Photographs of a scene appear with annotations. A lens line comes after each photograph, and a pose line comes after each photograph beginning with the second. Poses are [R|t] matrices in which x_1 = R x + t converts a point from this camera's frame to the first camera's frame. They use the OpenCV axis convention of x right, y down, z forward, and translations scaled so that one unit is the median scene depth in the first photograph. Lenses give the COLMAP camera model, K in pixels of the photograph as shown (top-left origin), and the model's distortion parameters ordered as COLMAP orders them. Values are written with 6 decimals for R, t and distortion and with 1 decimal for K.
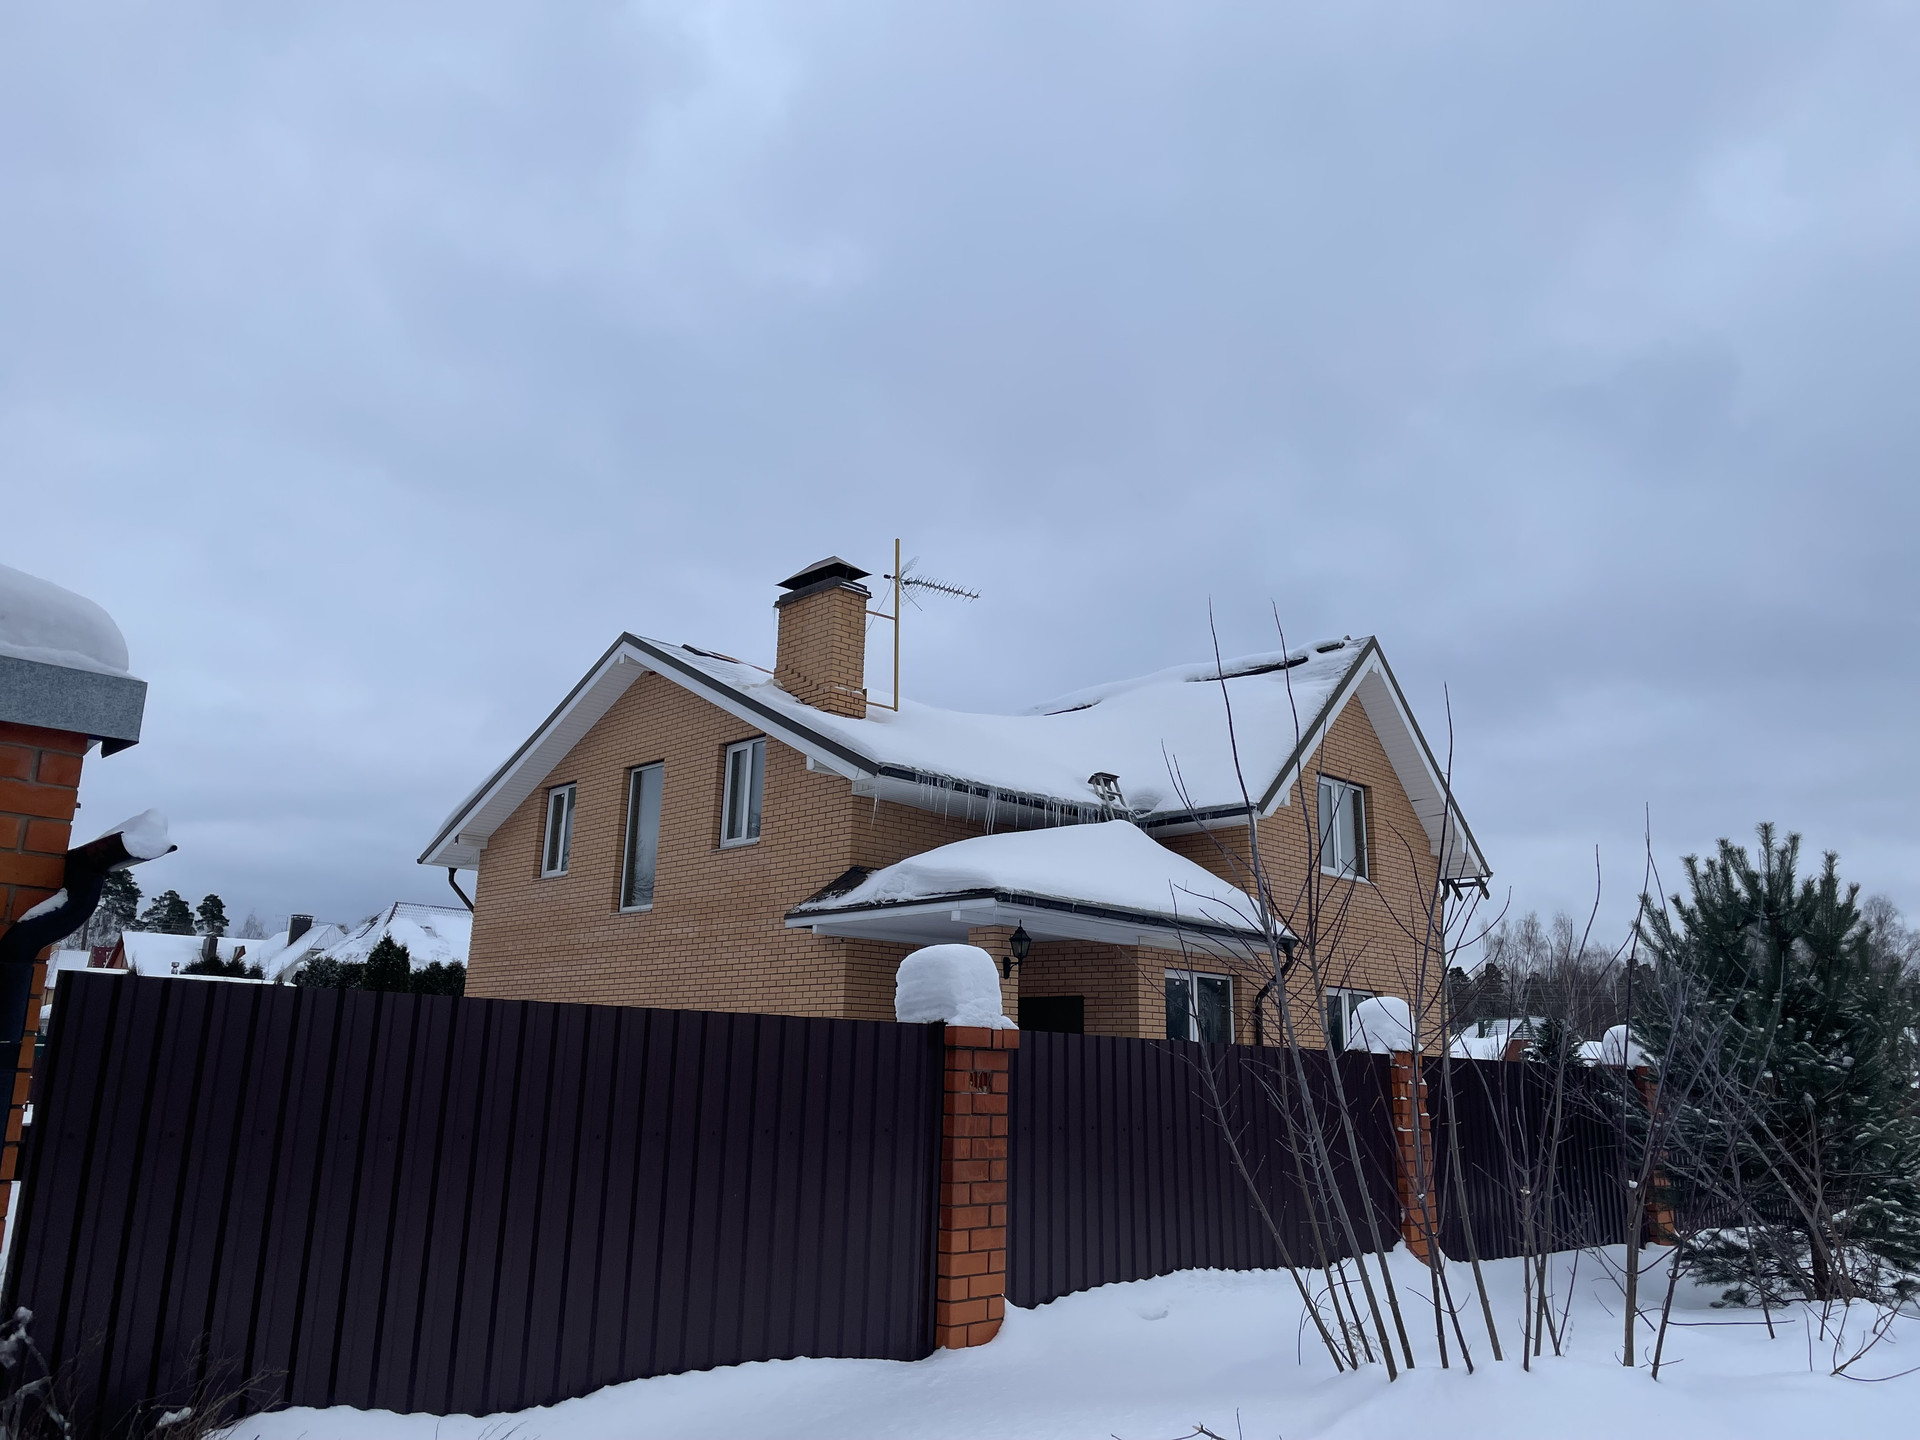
lens RADIAL K [[1466.7, 0, 963.5], [0, 1466.7, 720.1], [0, 0, 1]] dist [0.063797, -0.076841]
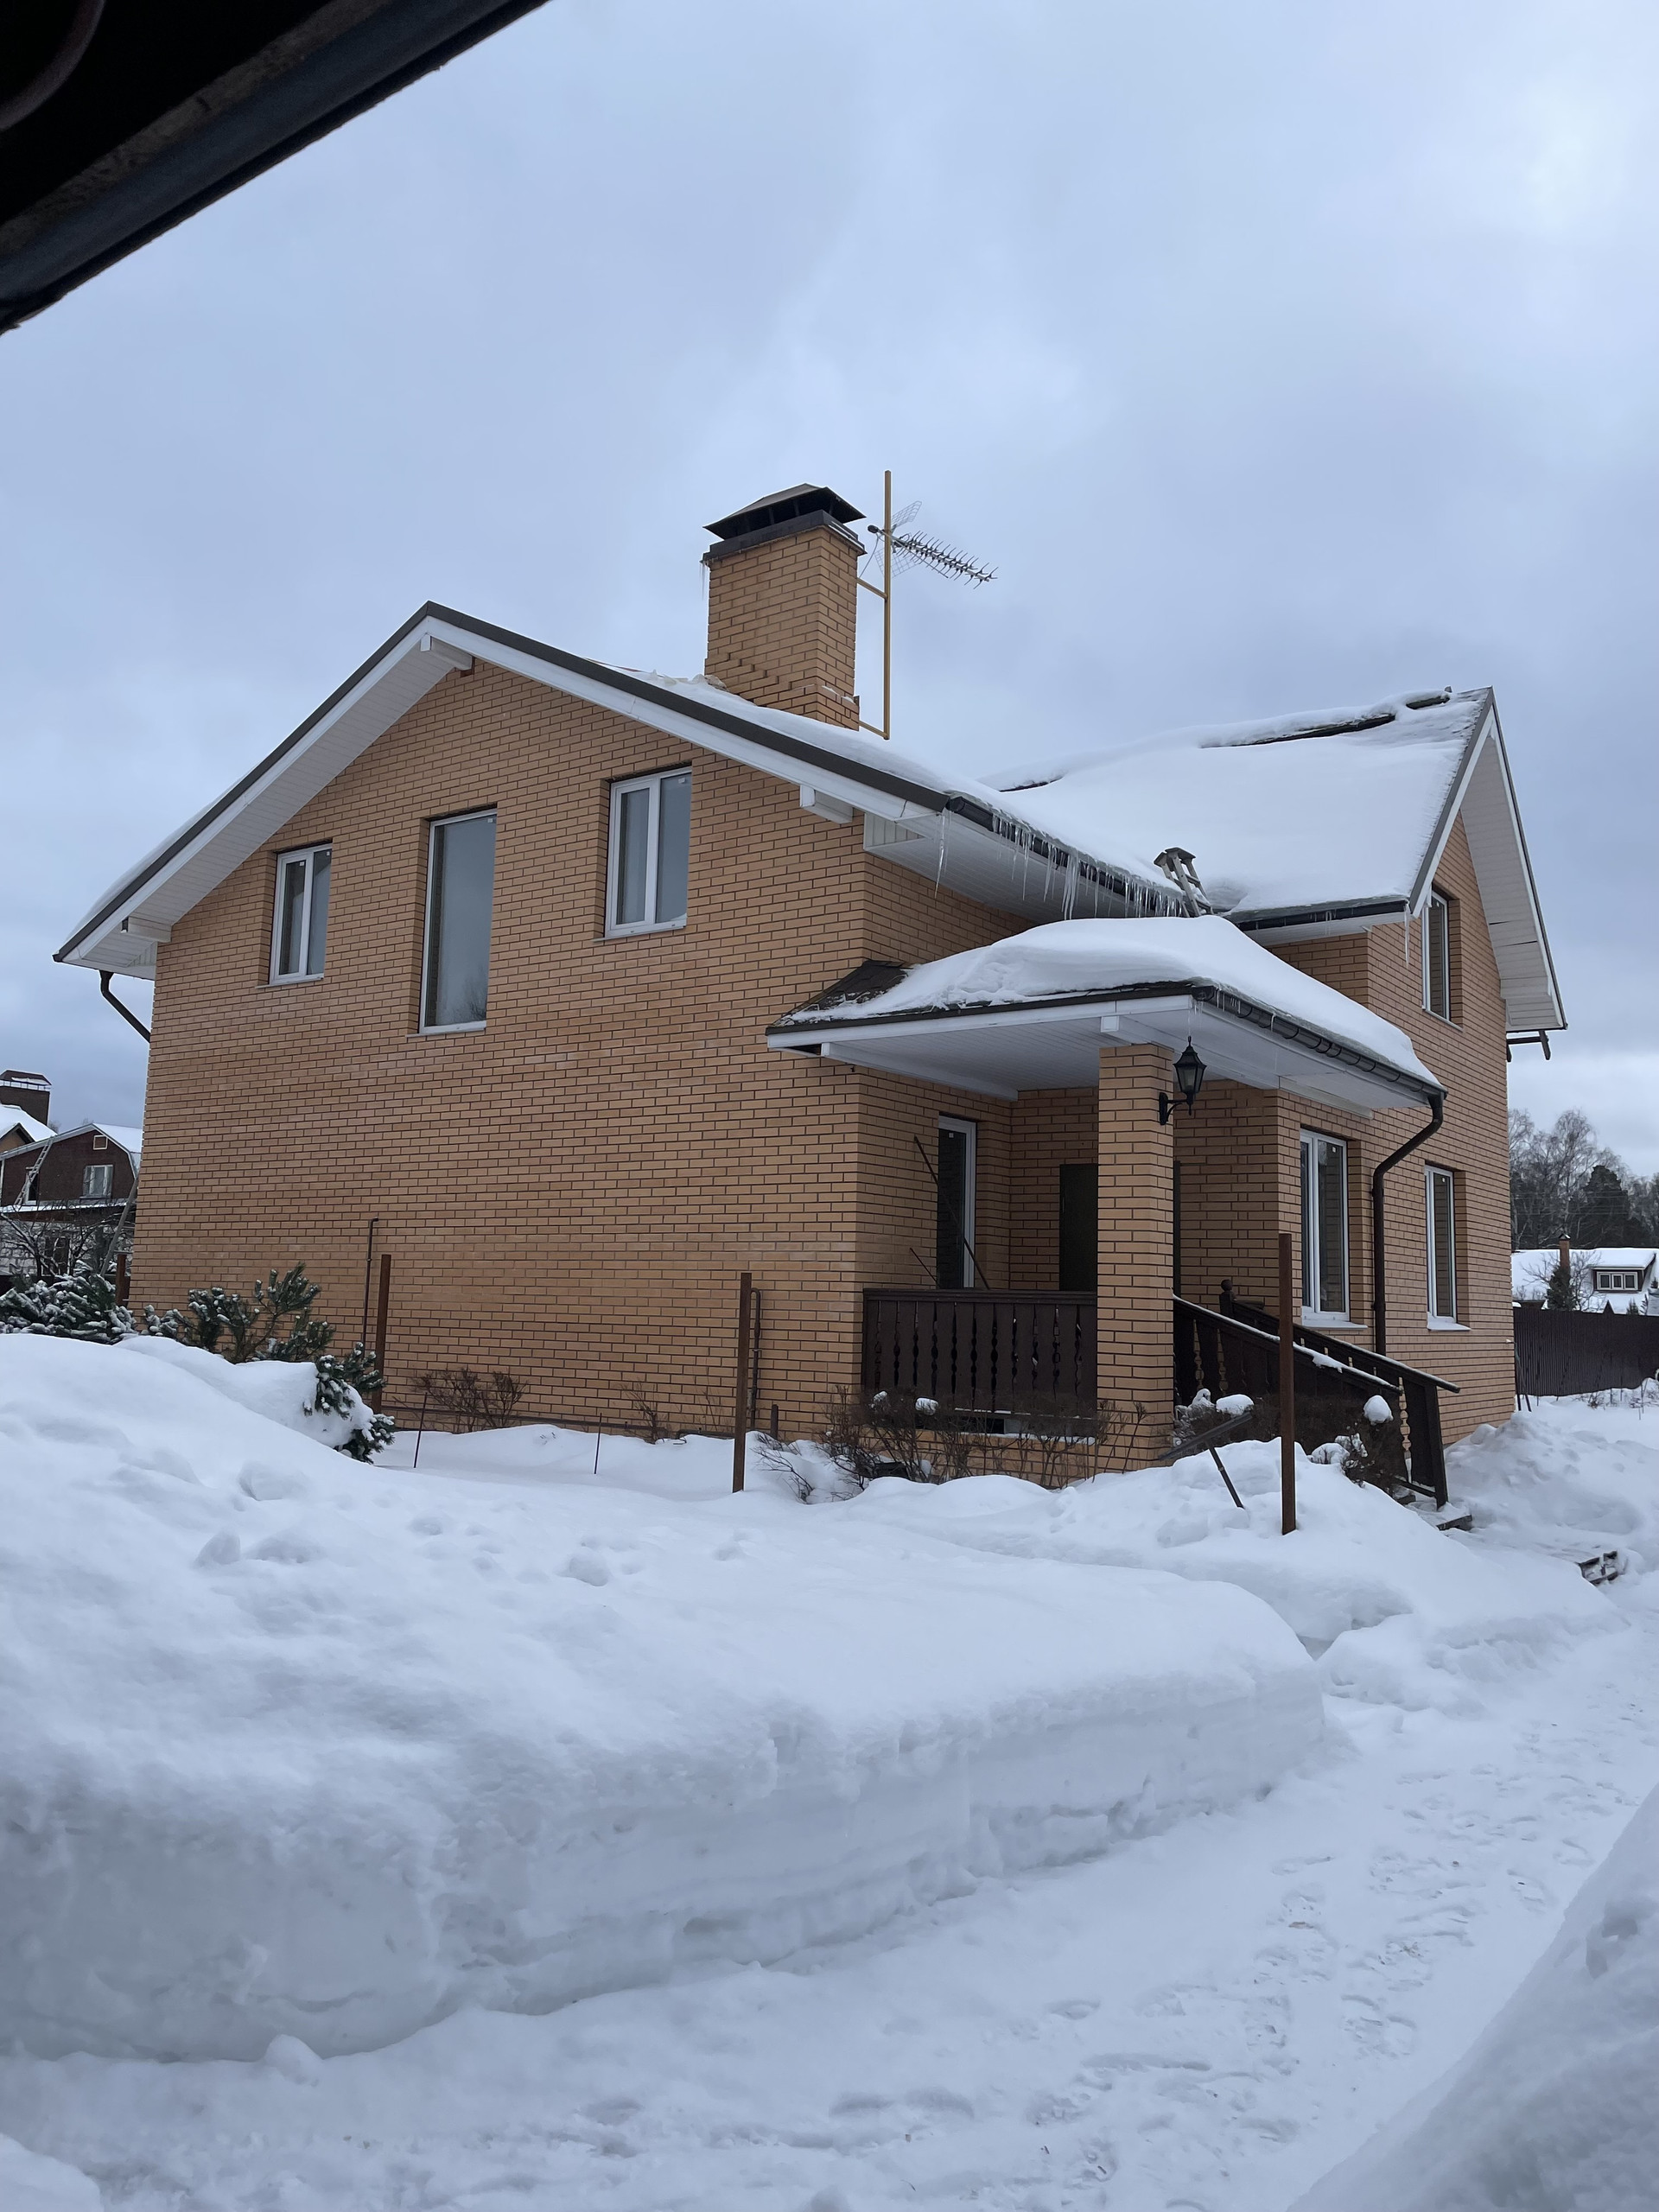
lens RADIAL K [[1689.8, 0, 833.8], [0, 1689.8, 1157.2], [0, 0, 1]] dist [0.063797, -0.076841]
pose [[0.985346, 0.022381, 0.169095, -0.192502], [-0.048289, 0.987400, 0.150696, 0.065456], [-0.163592, -0.156653, 0.974011, 0.222742]]
